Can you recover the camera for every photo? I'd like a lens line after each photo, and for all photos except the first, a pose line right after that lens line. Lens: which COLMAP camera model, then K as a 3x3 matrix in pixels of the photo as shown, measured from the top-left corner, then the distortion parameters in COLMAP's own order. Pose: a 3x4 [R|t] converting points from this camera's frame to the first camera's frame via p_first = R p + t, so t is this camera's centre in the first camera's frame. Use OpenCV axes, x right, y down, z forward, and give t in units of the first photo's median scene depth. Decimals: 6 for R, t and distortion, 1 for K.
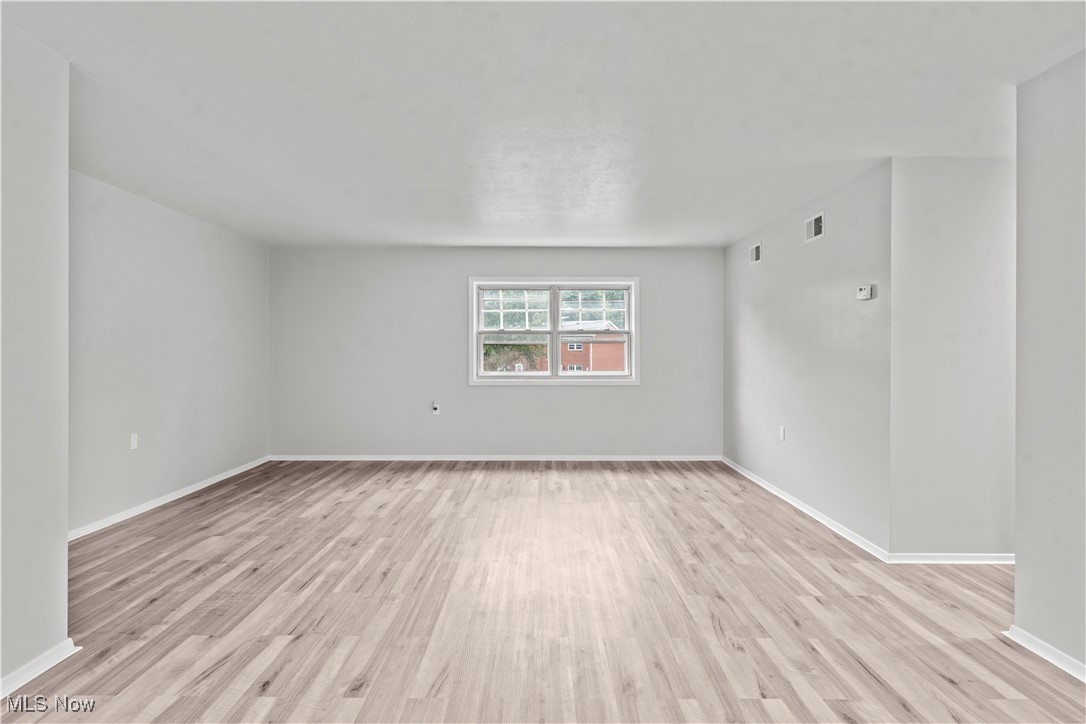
lens RADIAL K [[585.9, 0, 542.2], [0, 585.9, 355.4], [0, 0, 1]] dist [0.002565, 0.000353]
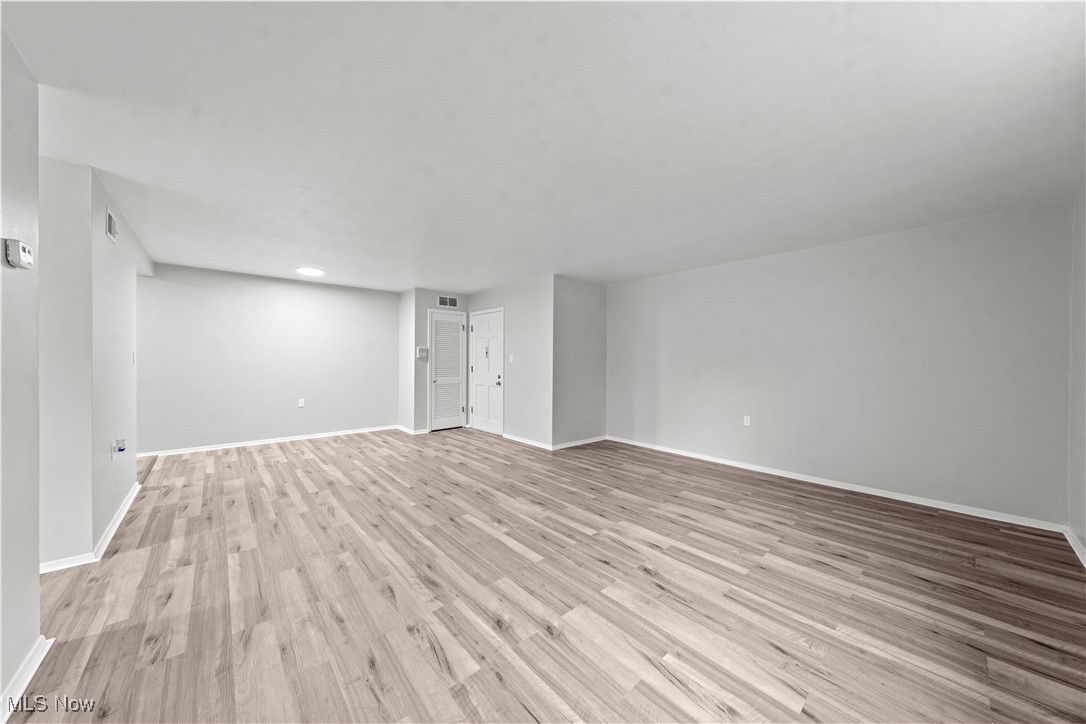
lens RADIAL K [[366.7, 0, 545.8], [0, 366.7, 360.4], [0, 0, 1]] dist [-0.001778, -0.000034]
pose [[-0.745227, -0.006429, -0.666780, 0.421611], [-0.010704, 0.999940, 0.002322, -0.008540], [0.666725, 0.008868, -0.745251, 1.711144]]
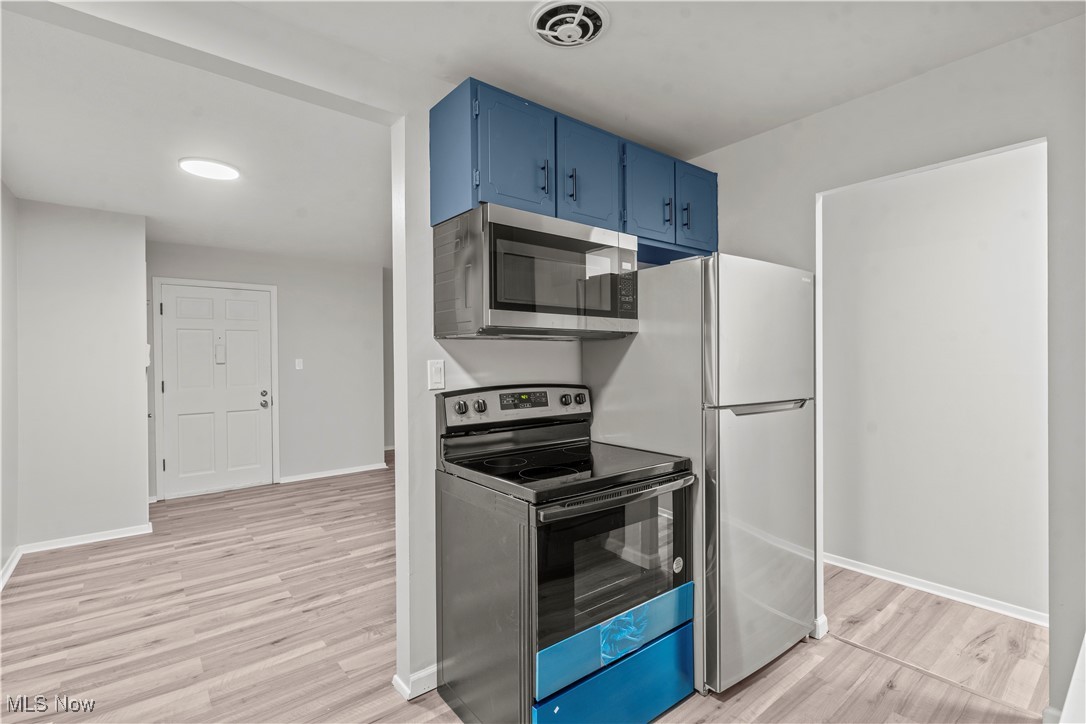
lens RADIAL K [[505.1, 0, 545.4], [0, 505.1, 364.2], [0, 0, 1]] dist [0.003595, -0.000548]
pose [[0.628838, 0.000386, -0.777536, 1.126234], [0.007732, 0.999947, 0.006750, -0.016314], [0.777498, -0.010256, 0.628802, 0.025137]]
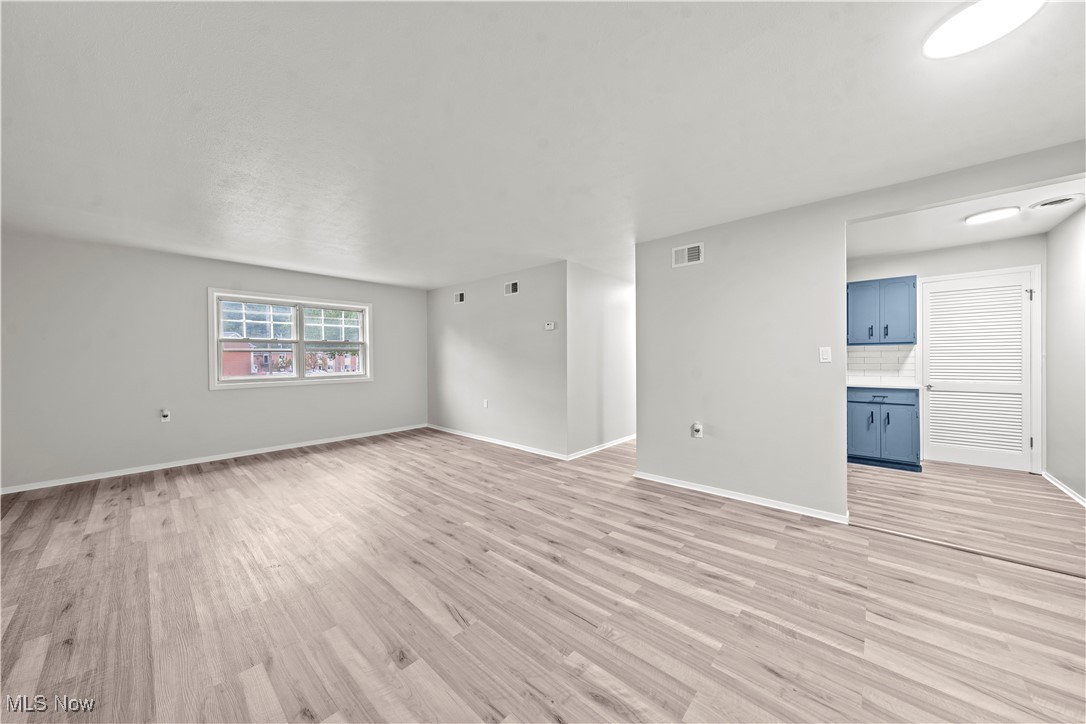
lens RADIAL K [[369.5, 0, 544.9], [0, 369.5, 361.3], [0, 0, 1]] dist [-0.001750, -0.000032]
pose [[0.671862, -0.014067, 0.740542, -0.392948], [0.010323, 0.999900, 0.009628, -0.001903], [-0.740604, 0.001176, 0.671941, 0.195585]]
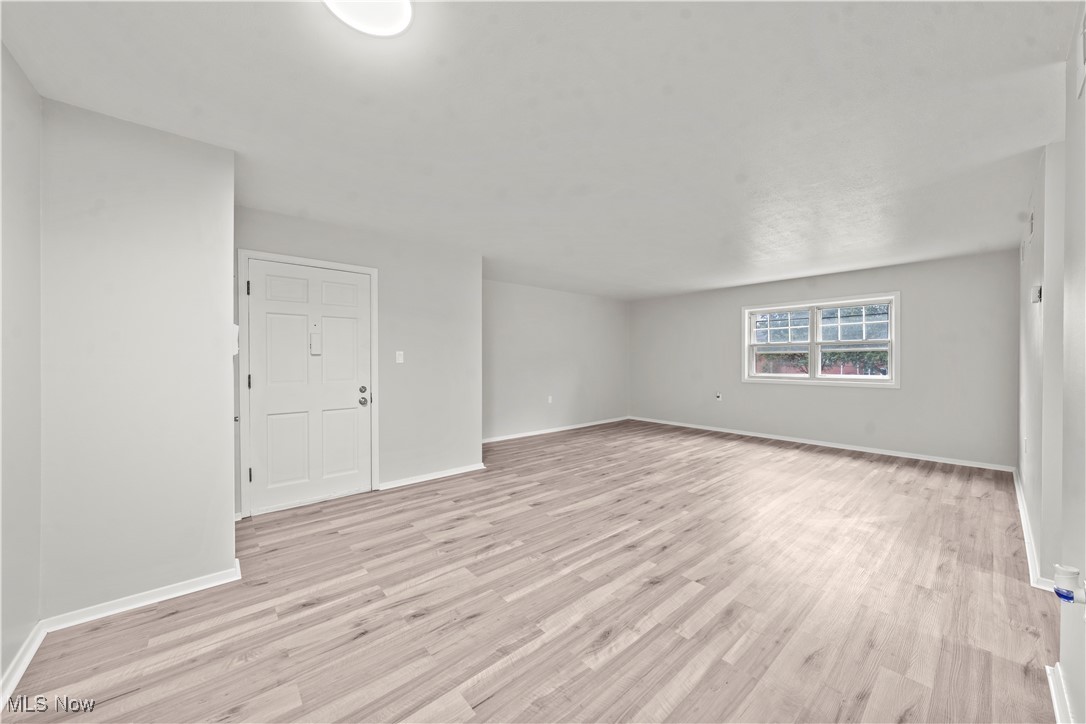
lens RADIAL K [[390.3, 0, 545.5], [0, 390.3, 364.1], [0, 0, 1]] dist [-0.001767, 0.000011]
pose [[0.653492, 0.007205, -0.756899, 0.532932], [-0.001489, 0.999965, 0.008233, -0.002059], [0.756932, -0.004253, 0.653480, 0.011660]]
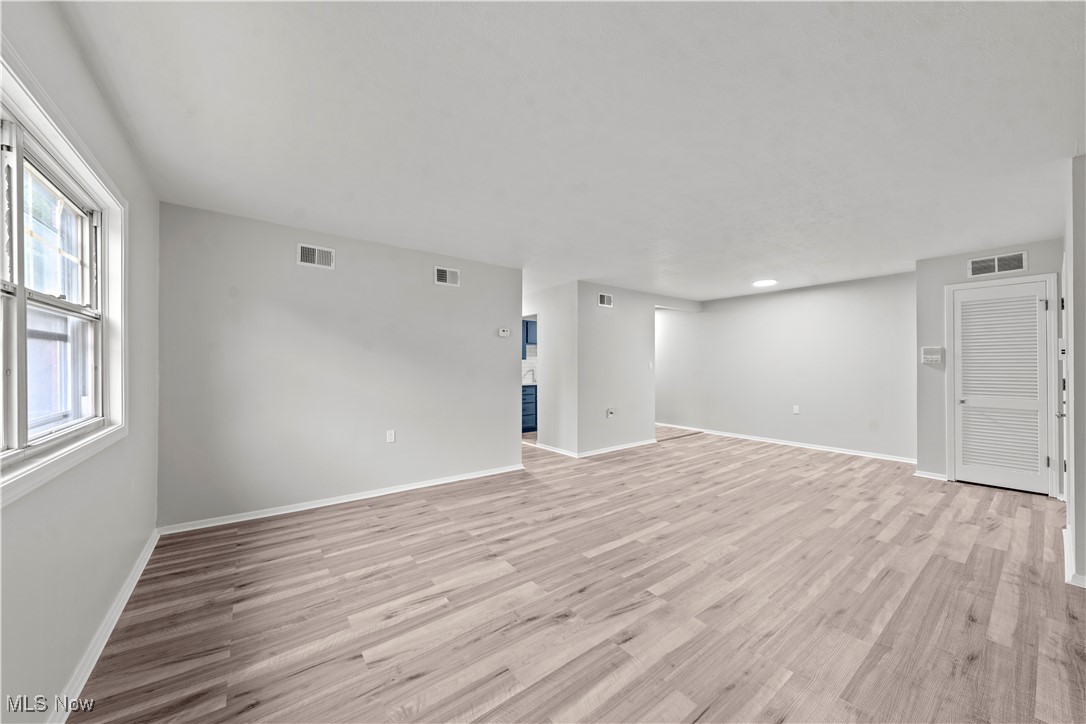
lens RADIAL K [[390.3, 0, 545.5], [0, 390.3, 364.1], [0, 0, 1]] dist [-0.001767, 0.000011]
pose [[-0.606073, 0.000257, 0.795409, -0.526199], [0.001013, 0.999999, 0.000450, -0.009794], [-0.795408, 0.001078, -0.606073, 1.720625]]
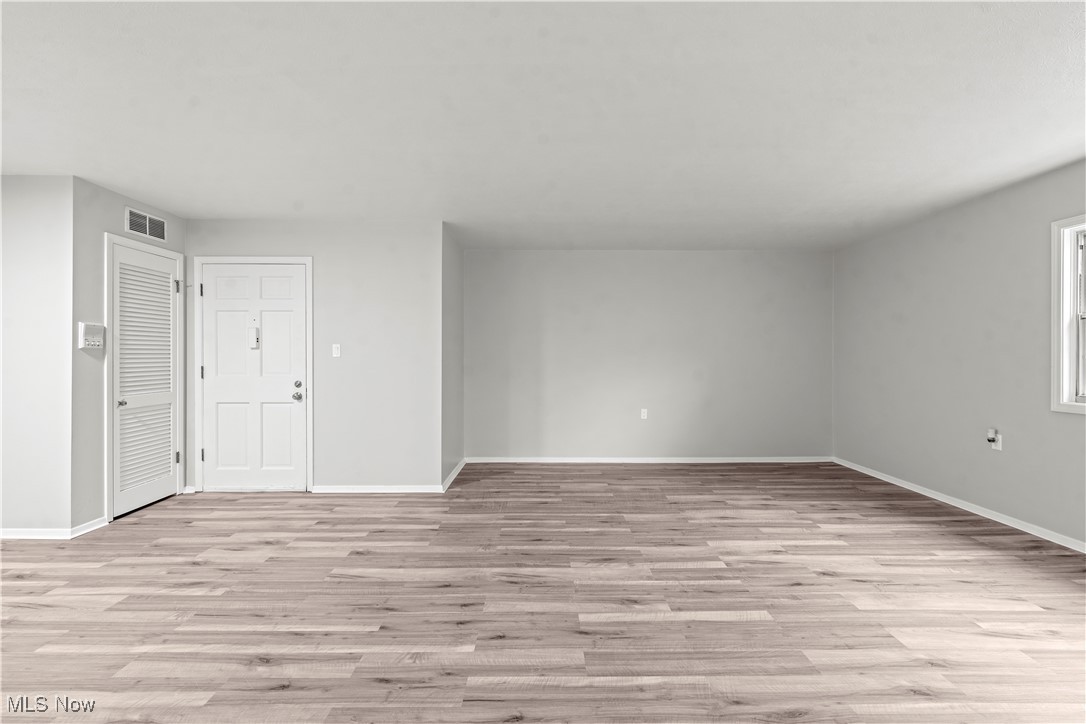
lens RADIAL K [[459.6, 0, 542.9], [0, 459.6, 356.2], [0, 0, 1]] dist [0.000509, -0.000069]
pose [[0.003771, 0.000056, -0.999993, 0.610299], [-0.005027, 0.999987, 0.000037, -0.000373], [0.999980, 0.005026, 0.003771, 0.922860]]
